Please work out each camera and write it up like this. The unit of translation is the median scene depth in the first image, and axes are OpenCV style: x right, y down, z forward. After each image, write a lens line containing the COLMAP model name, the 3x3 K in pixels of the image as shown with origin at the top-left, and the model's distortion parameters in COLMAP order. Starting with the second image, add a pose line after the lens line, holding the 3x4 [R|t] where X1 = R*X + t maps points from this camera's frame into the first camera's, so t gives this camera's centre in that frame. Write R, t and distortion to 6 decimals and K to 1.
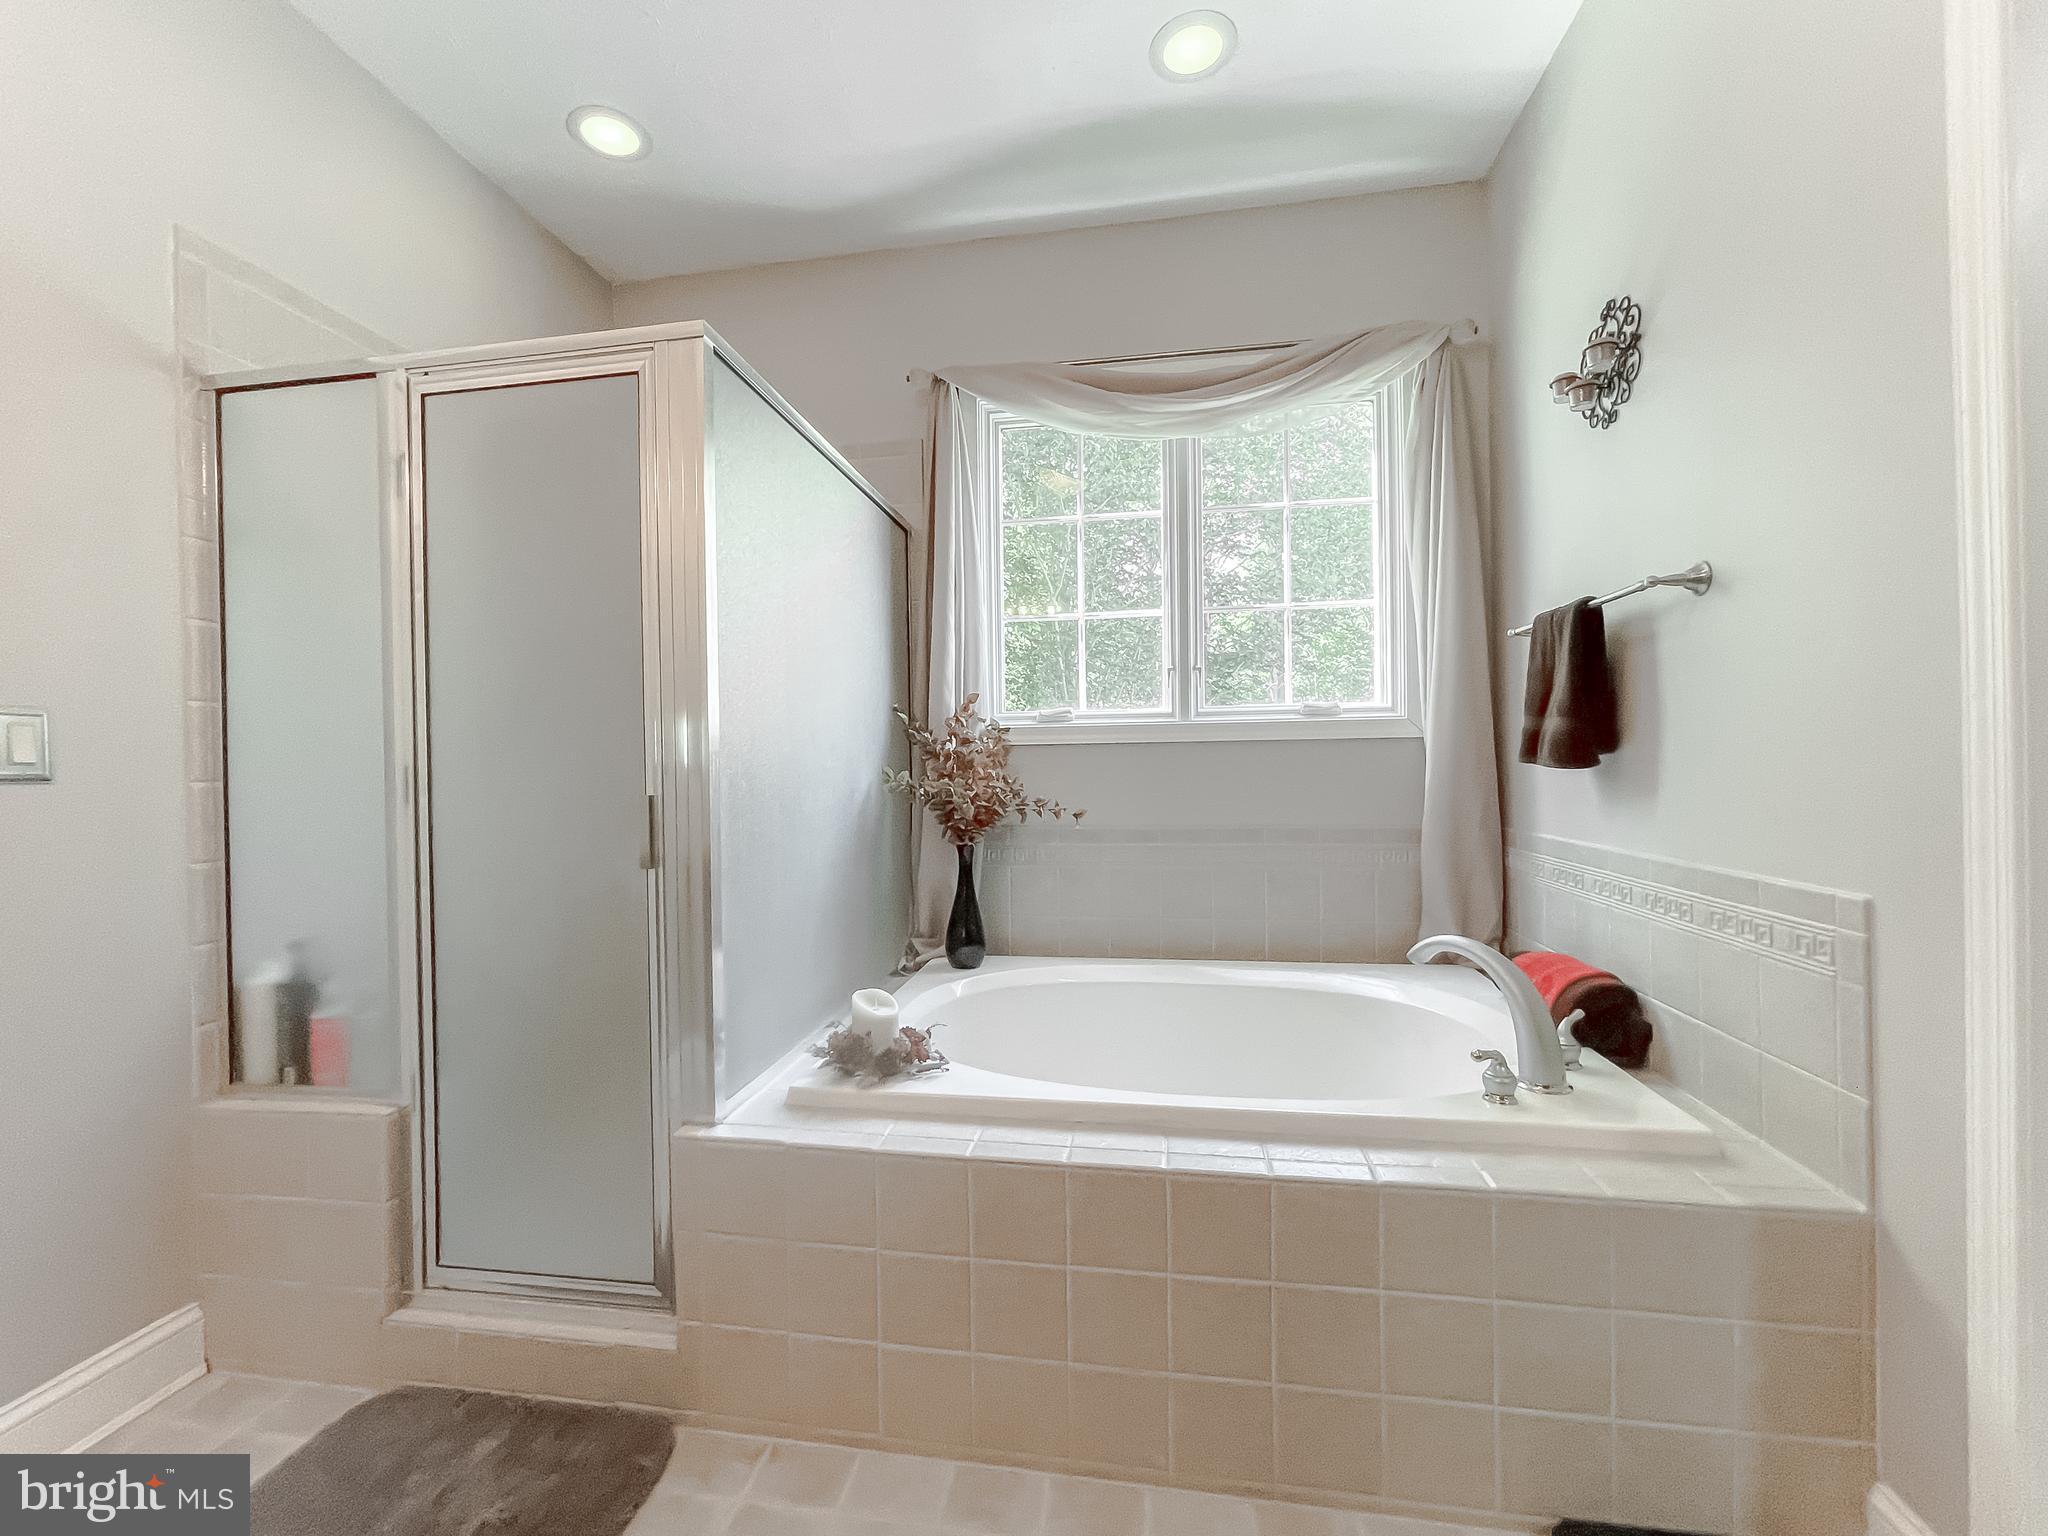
lens RADIAL K [[834.7, 0, 1018.7], [0, 834.7, 771.4], [0, 0, 1]] dist [-0.001657, -0.000288]
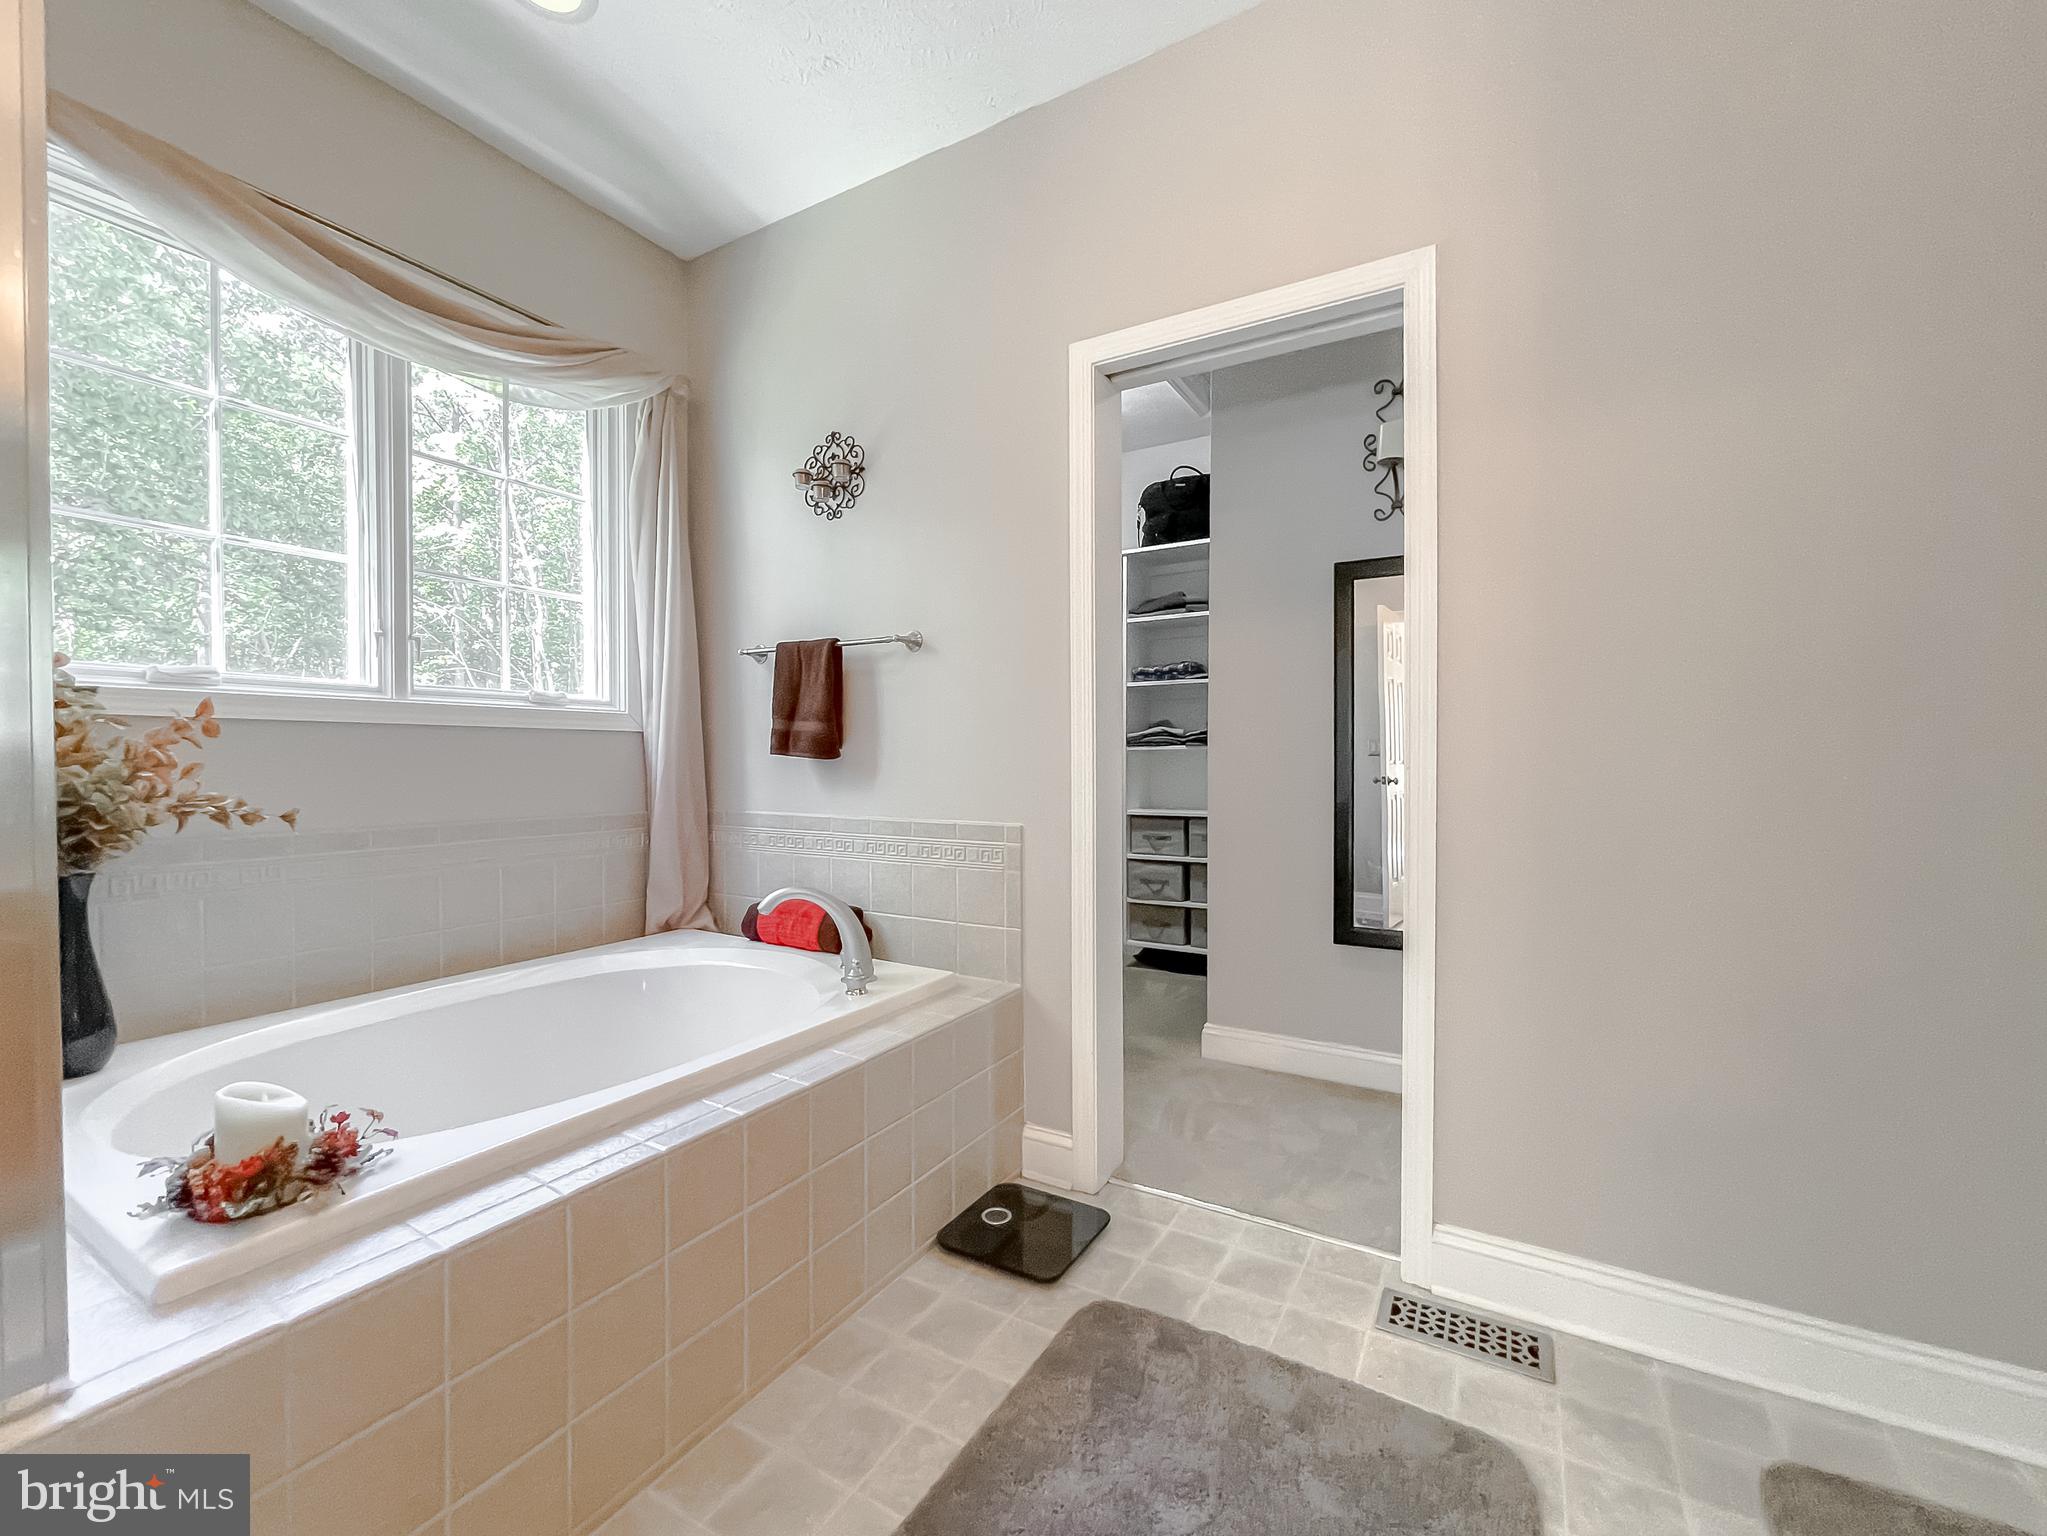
lens RADIAL K [[800.5, 0, 1023.5], [0, 800.5, 768.0], [0, 0, 1]] dist [0.000931, 0.000983]
pose [[0.393735, 0.002701, 0.919220, -0.423897], [-0.000877, 0.999996, -0.002562, 0.014522], [-0.919224, 0.000202, 0.393736, 0.161492]]
